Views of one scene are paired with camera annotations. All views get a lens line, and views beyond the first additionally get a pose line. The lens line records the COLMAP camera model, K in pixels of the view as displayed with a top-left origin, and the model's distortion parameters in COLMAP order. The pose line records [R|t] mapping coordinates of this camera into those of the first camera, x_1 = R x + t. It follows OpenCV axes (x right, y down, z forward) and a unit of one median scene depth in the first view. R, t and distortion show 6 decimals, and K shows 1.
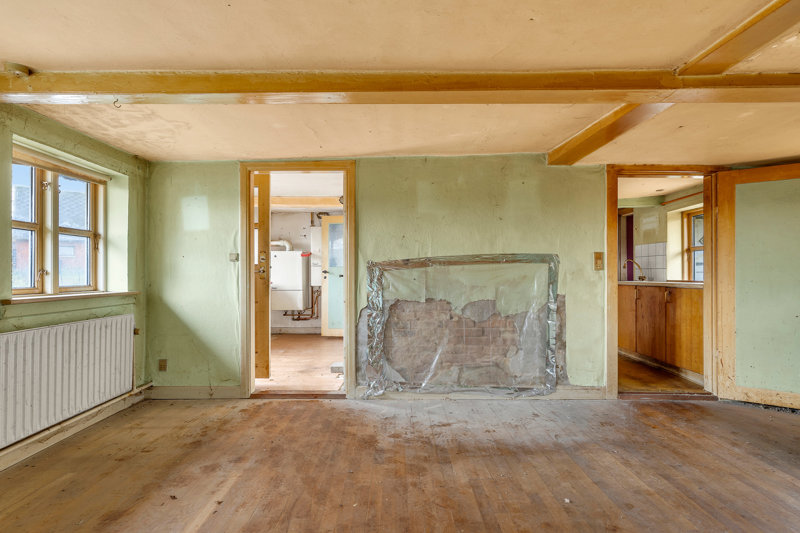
lens RADIAL K [[425.9, 0, 400.0], [0, 425.9, 266.5], [0, 0, 1]] dist [-0.001863, -0.000129]
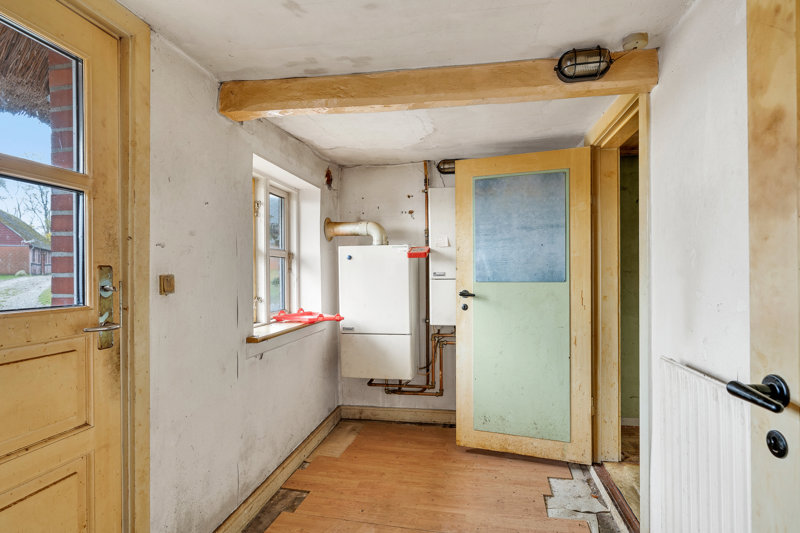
lens RADIAL K [[425.9, 0, 400.0], [0, 425.9, 266.5], [0, 0, 1]] dist [-0.001863, -0.000129]
pose [[0.987719, -0.006794, -0.156090, -0.162991], [0.007669, 0.999958, 0.005002, -0.015868], [0.156049, -0.006138, 0.987730, 0.540447]]
